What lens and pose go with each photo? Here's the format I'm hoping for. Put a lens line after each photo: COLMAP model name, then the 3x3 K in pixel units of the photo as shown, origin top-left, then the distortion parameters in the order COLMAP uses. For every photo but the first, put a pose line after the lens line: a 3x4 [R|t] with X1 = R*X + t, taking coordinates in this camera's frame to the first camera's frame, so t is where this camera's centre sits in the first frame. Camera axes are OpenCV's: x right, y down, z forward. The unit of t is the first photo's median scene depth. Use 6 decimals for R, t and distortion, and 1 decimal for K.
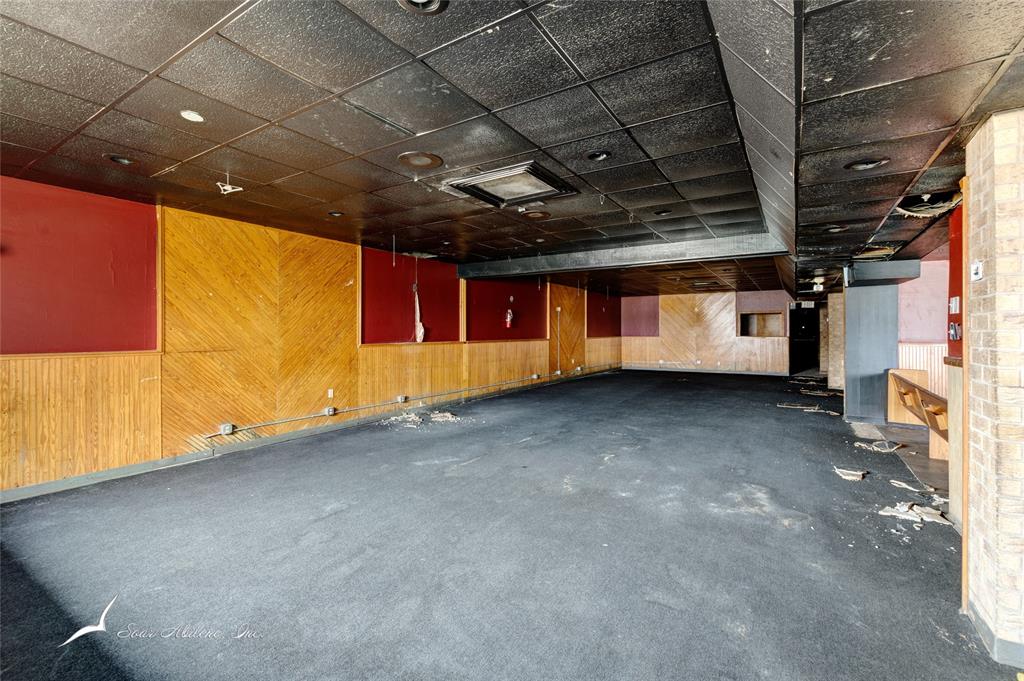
lens RADIAL K [[440.6, 0, 515.1], [0, 440.6, 334.6], [0, 0, 1]] dist [0.000877, 0.000066]
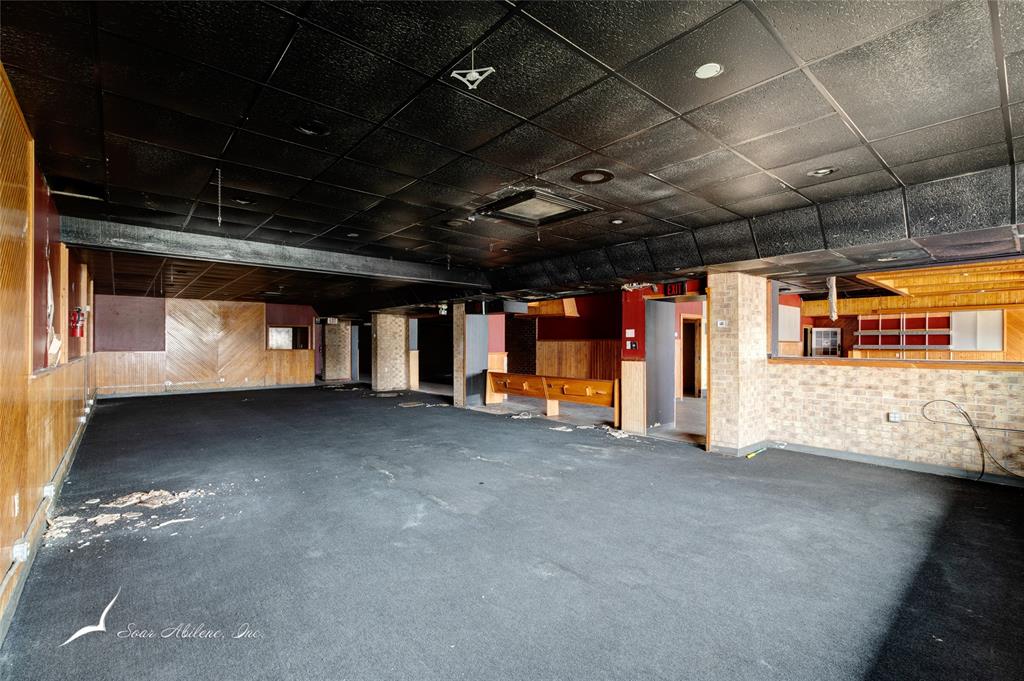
lens RADIAL K [[457.7, 0, 513.2], [0, 457.7, 345.8], [0, 0, 1]] dist [-0.001242, -0.000091]
pose [[0.286805, -0.001608, 0.957988, -1.013471], [0.006239, 0.999981, -0.000189, -0.005556], [-0.957969, 0.006031, 0.286810, 0.693430]]
